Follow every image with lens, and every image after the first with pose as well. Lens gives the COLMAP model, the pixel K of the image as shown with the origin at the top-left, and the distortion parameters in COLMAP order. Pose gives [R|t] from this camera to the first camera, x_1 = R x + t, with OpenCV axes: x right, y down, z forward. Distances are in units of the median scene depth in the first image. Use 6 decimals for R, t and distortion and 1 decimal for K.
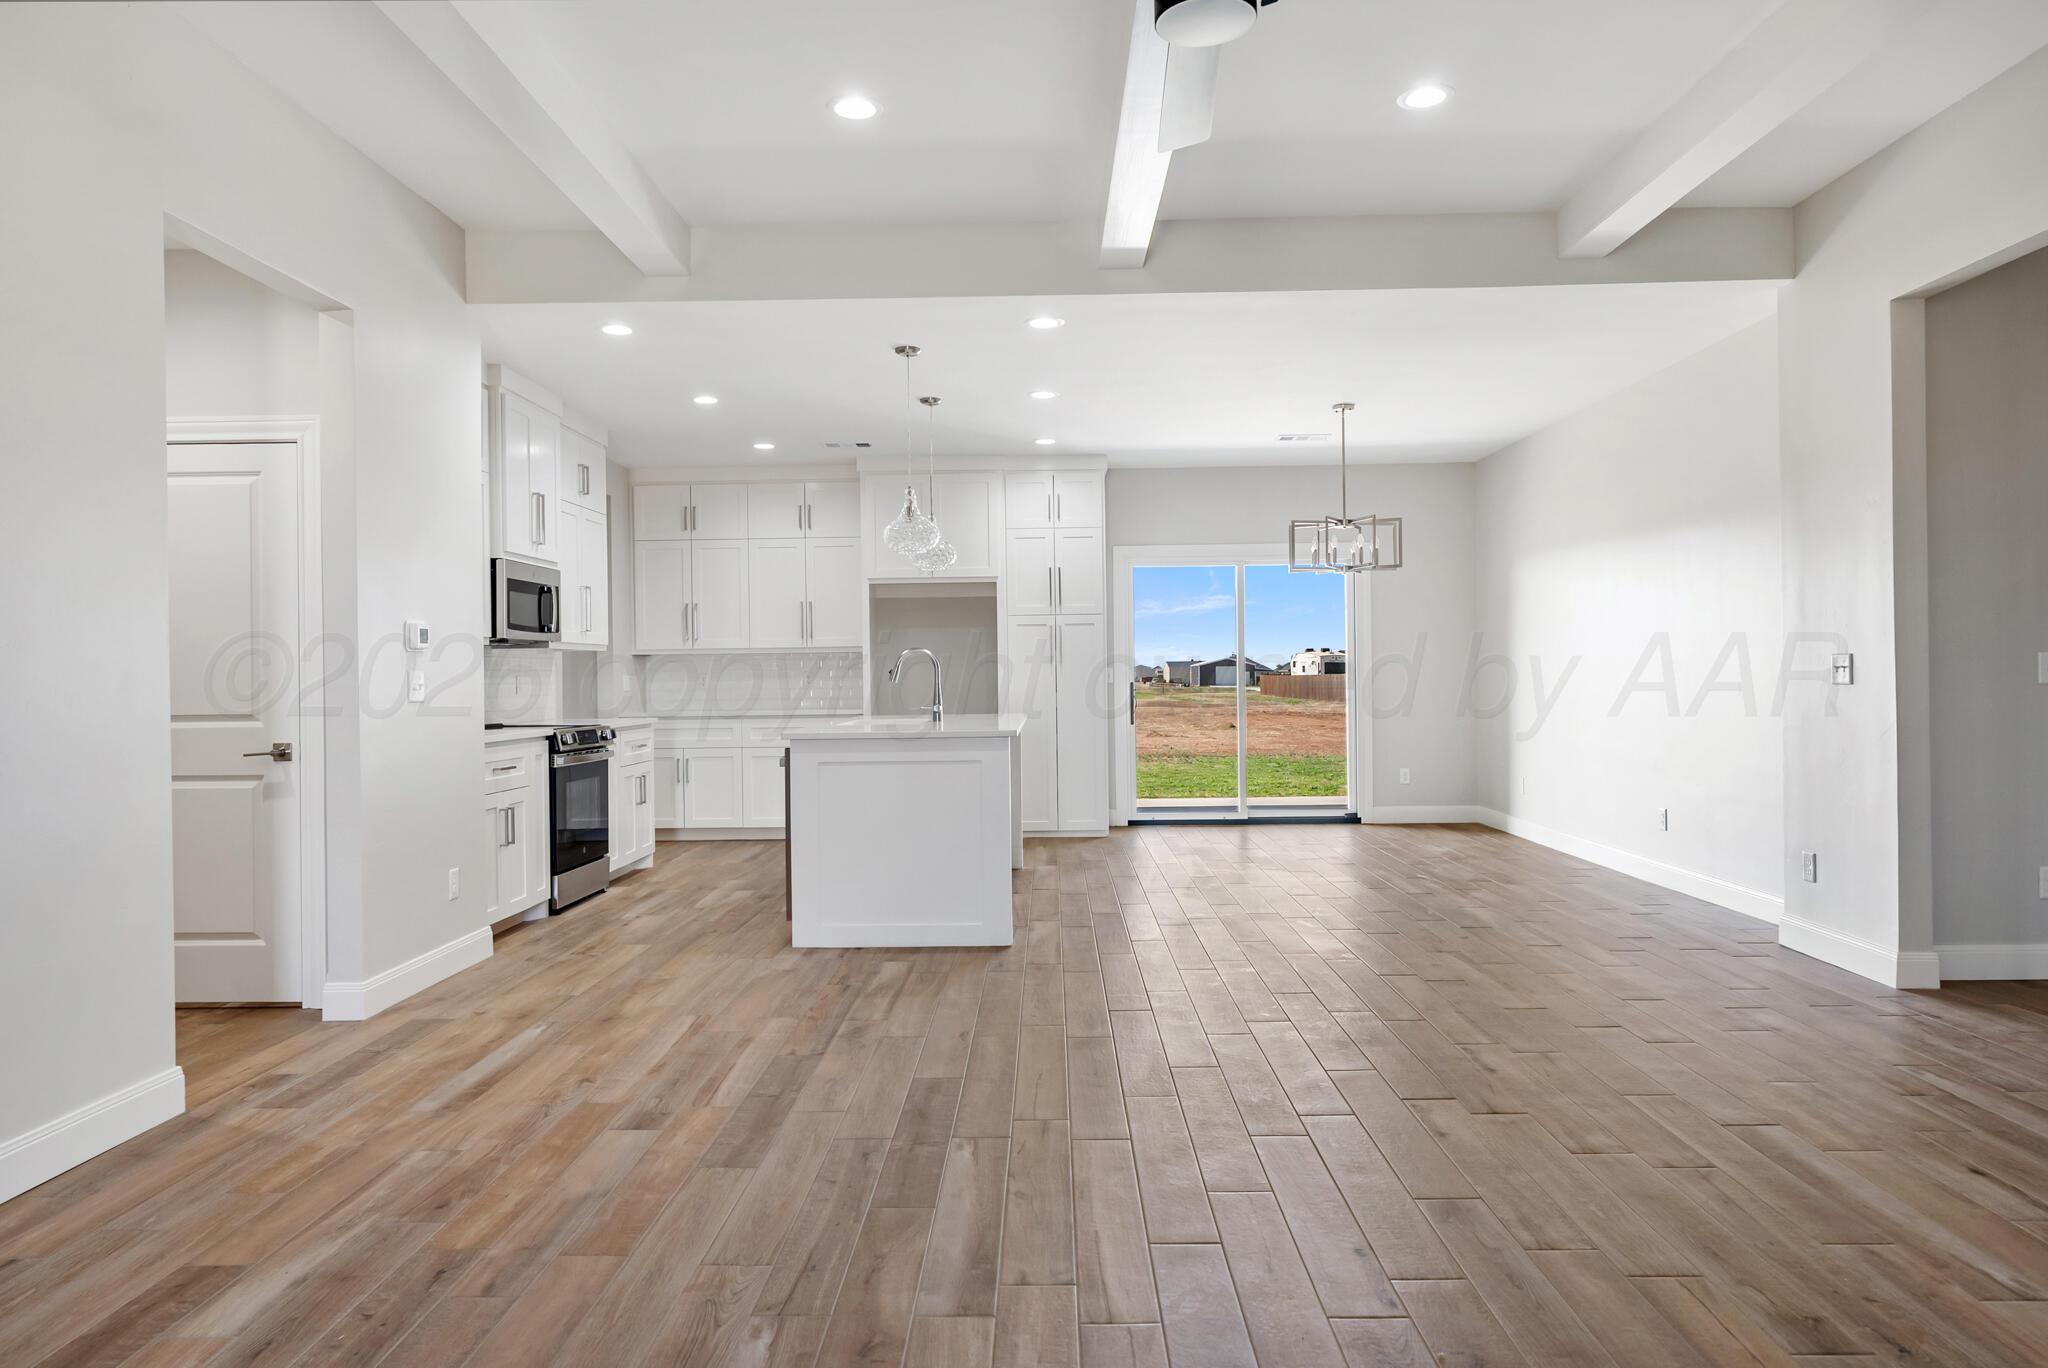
lens RADIAL K [[1243.0, 0, 1025.2], [0, 1243.0, 680.0], [0, 0, 1]] dist [-0.009192, -0.002049]
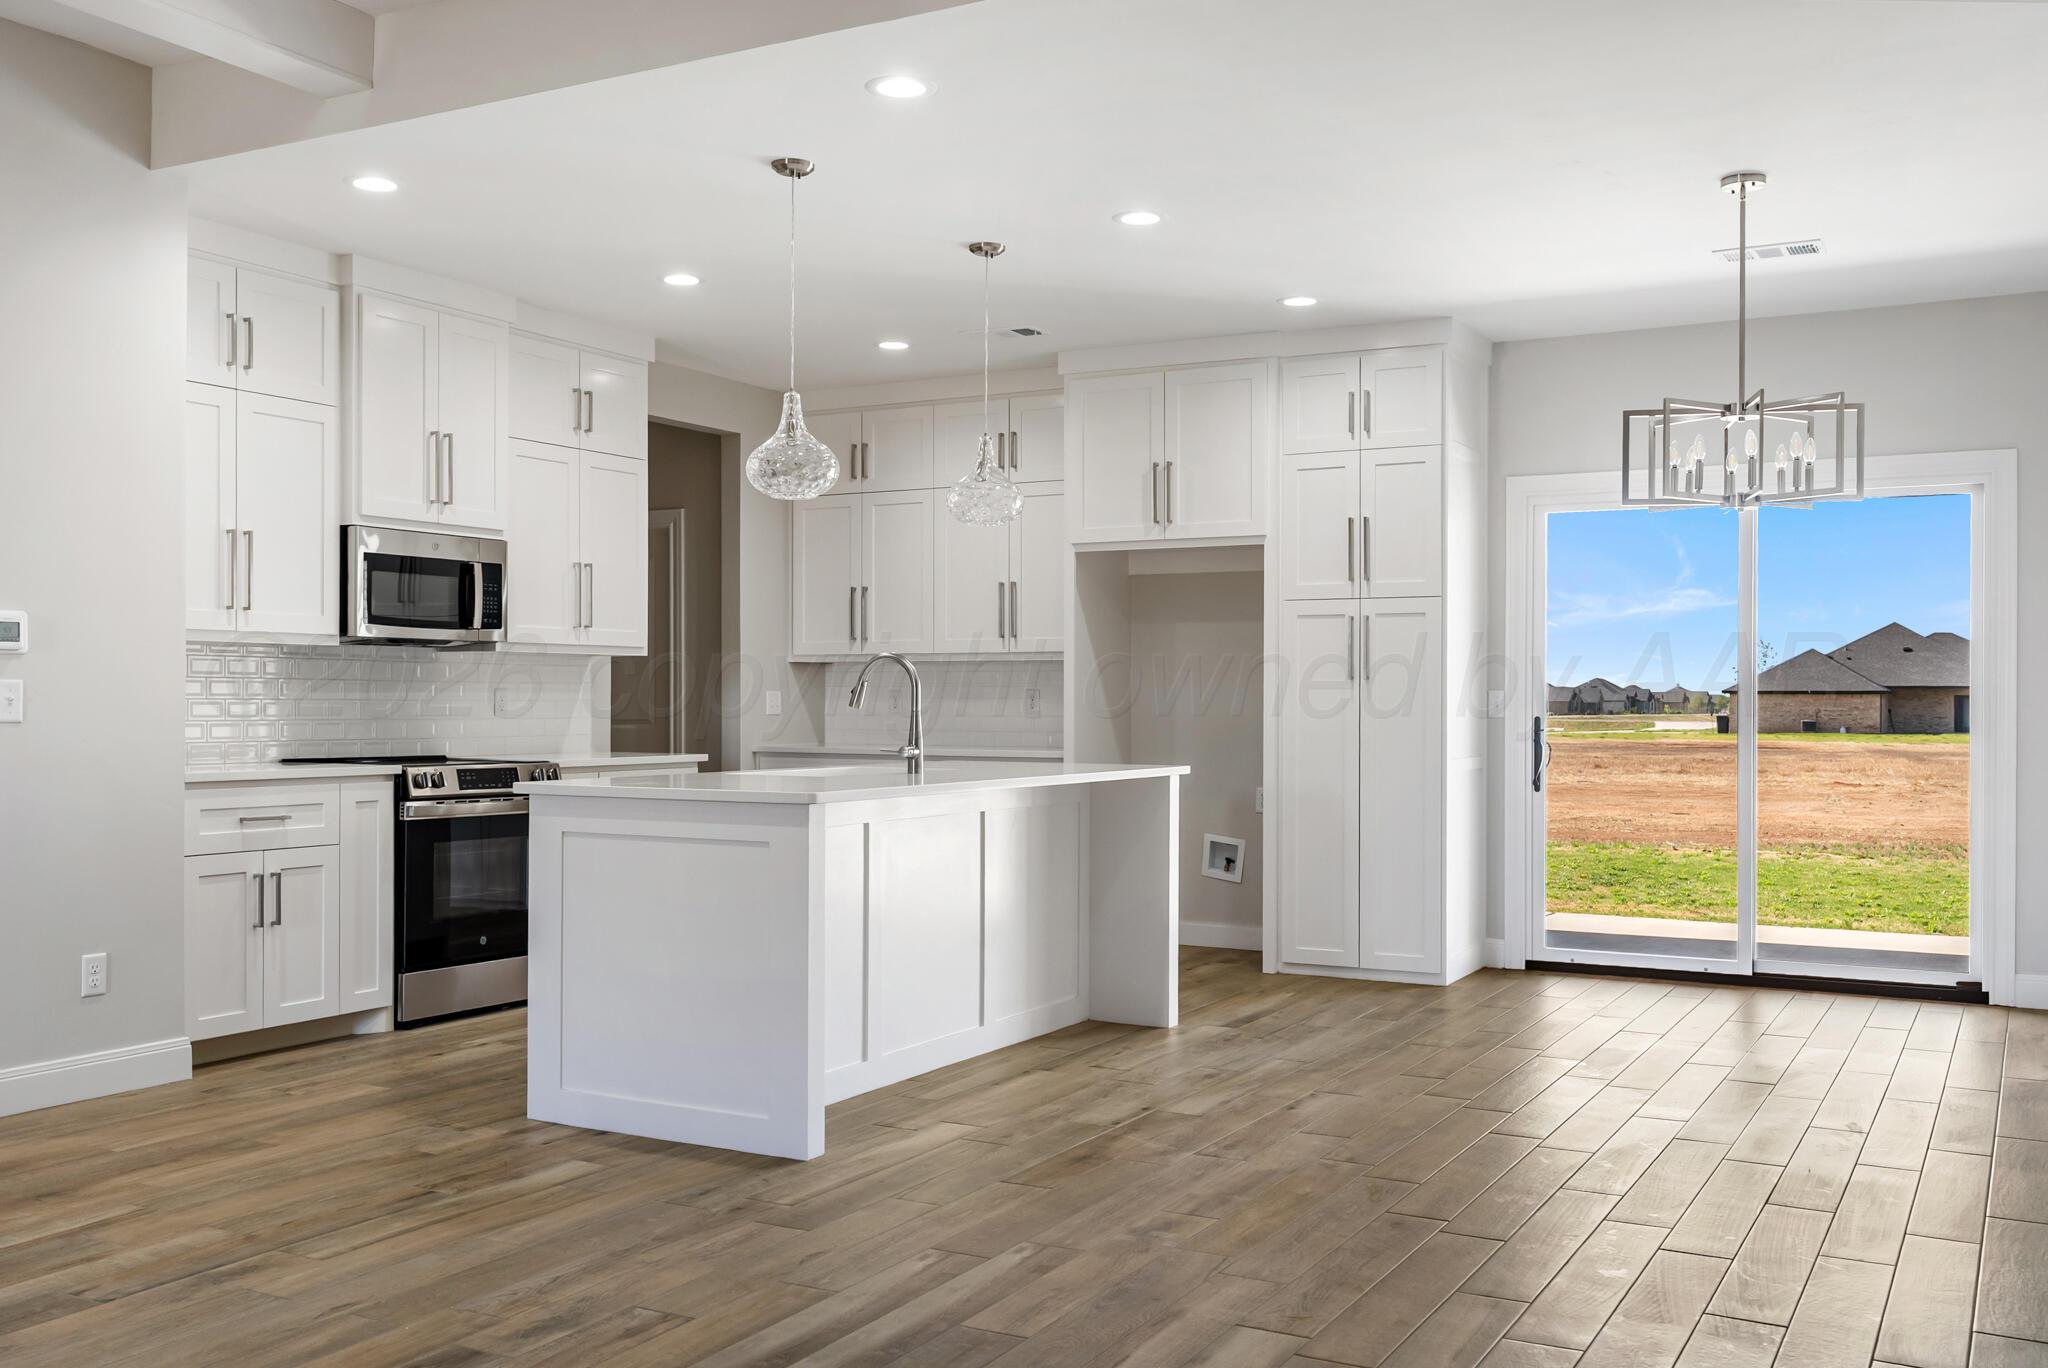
lens RADIAL K [[1815.7, 0, 1021.0], [0, 1815.7, 697.4], [0, 0, 1]] dist [0.010210, 0.008175]
pose [[0.883833, 0.015707, -0.467538, 0.303463], [-0.017058, 0.999854, 0.001345, -0.004599], [0.467491, 0.006787, 0.883972, 0.185216]]
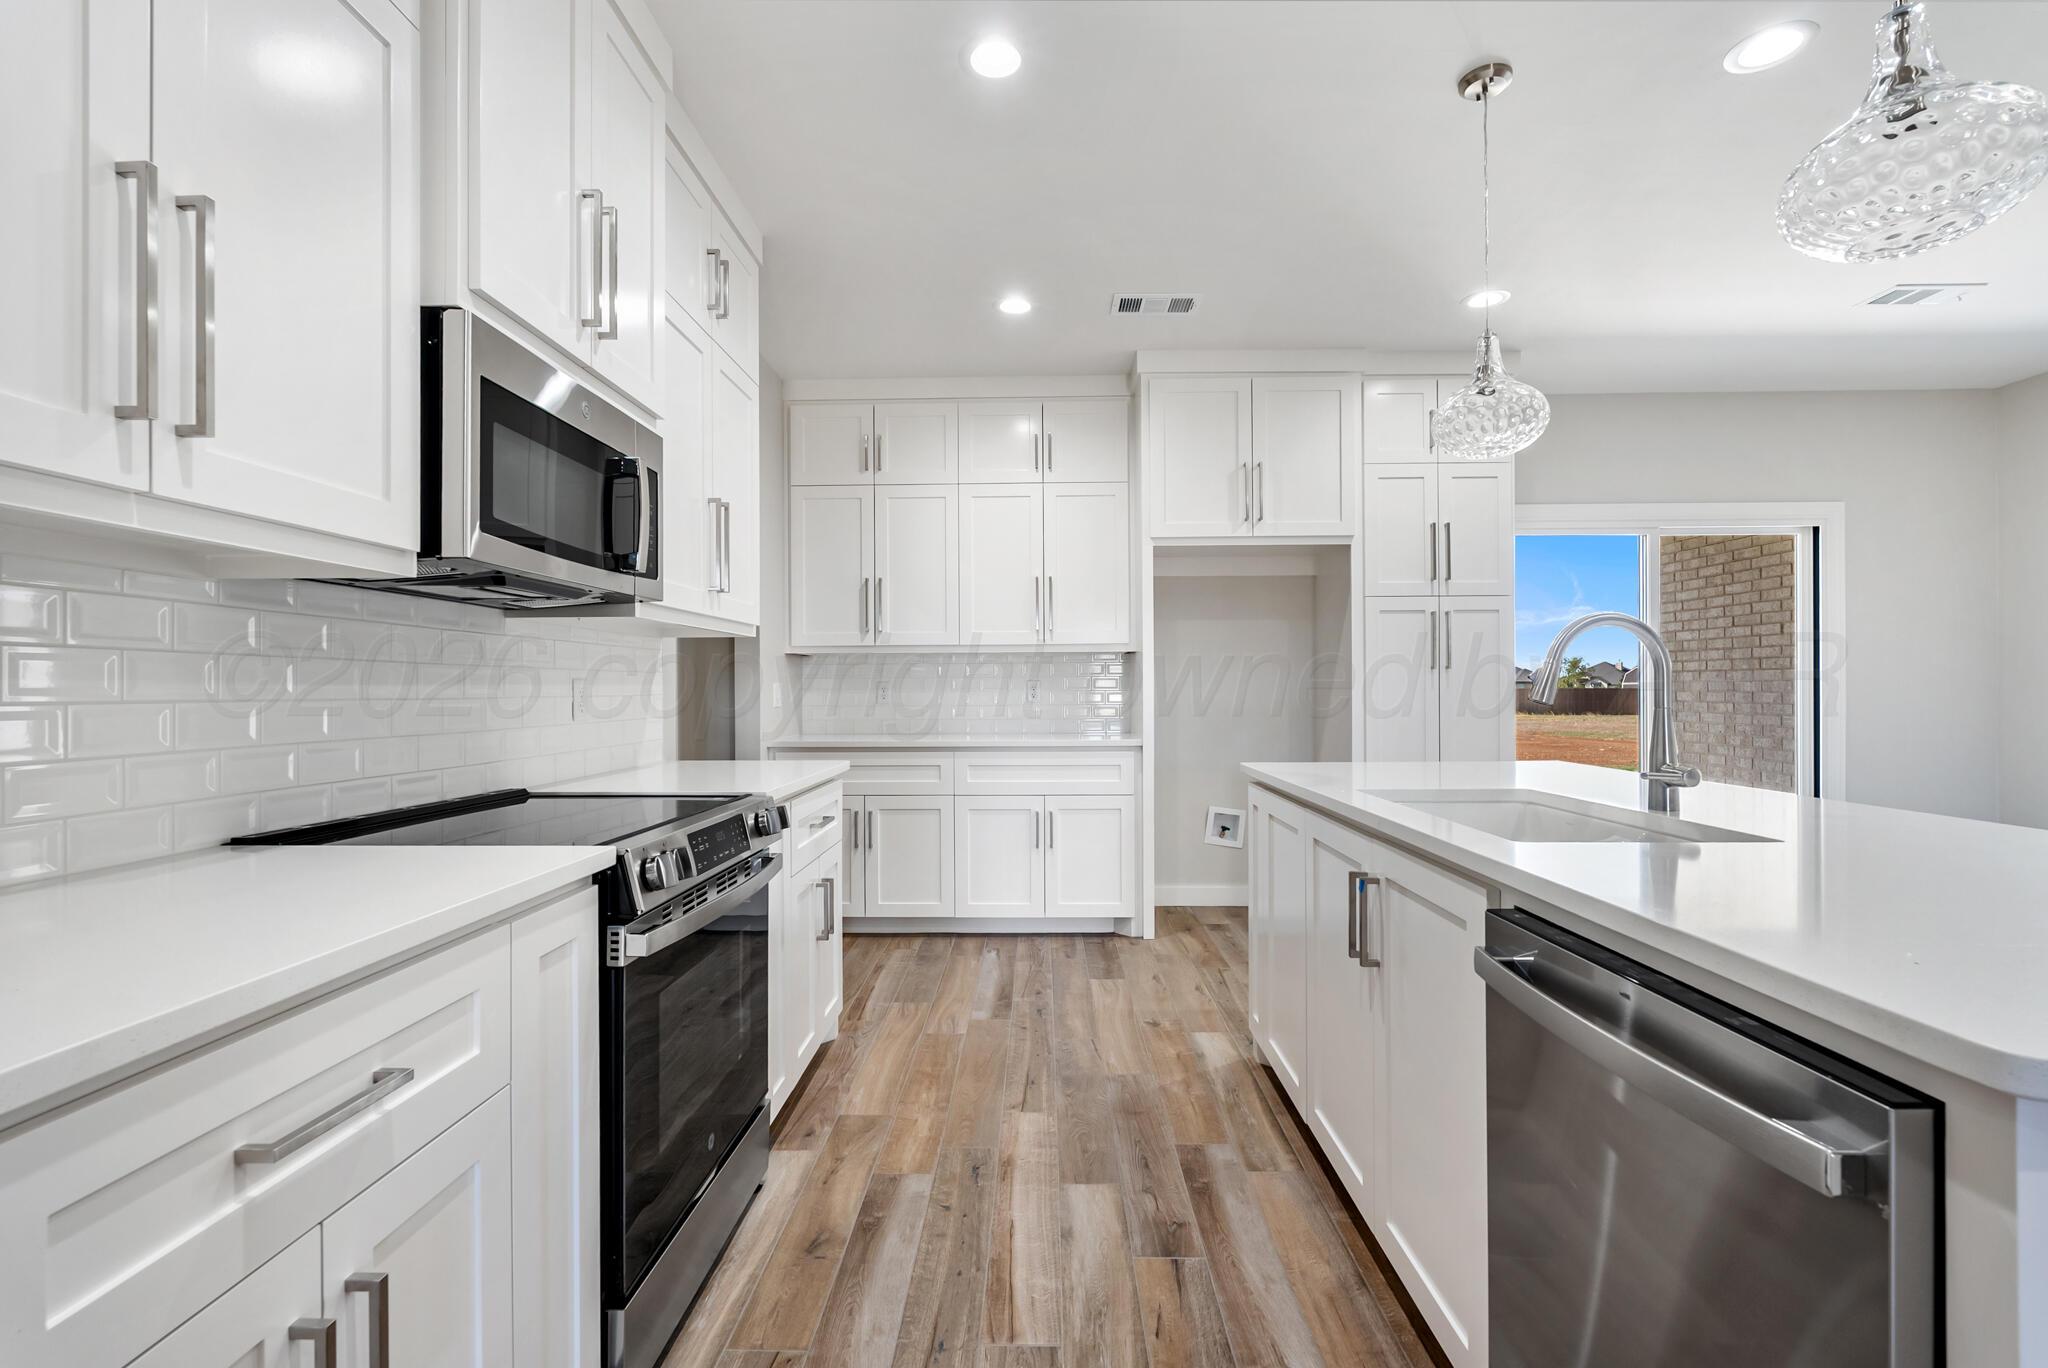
lens RADIAL K [[902.9, 0, 1036.9], [0, 902.9, 685.8], [0, 0, 1]] dist [-0.006146, 0.000441]
pose [[0.999969, 0.007517, 0.002149, -0.201349], [-0.007502, 0.999947, -0.007028, -0.000366], [-0.002201, 0.007012, 0.999973, 0.566815]]
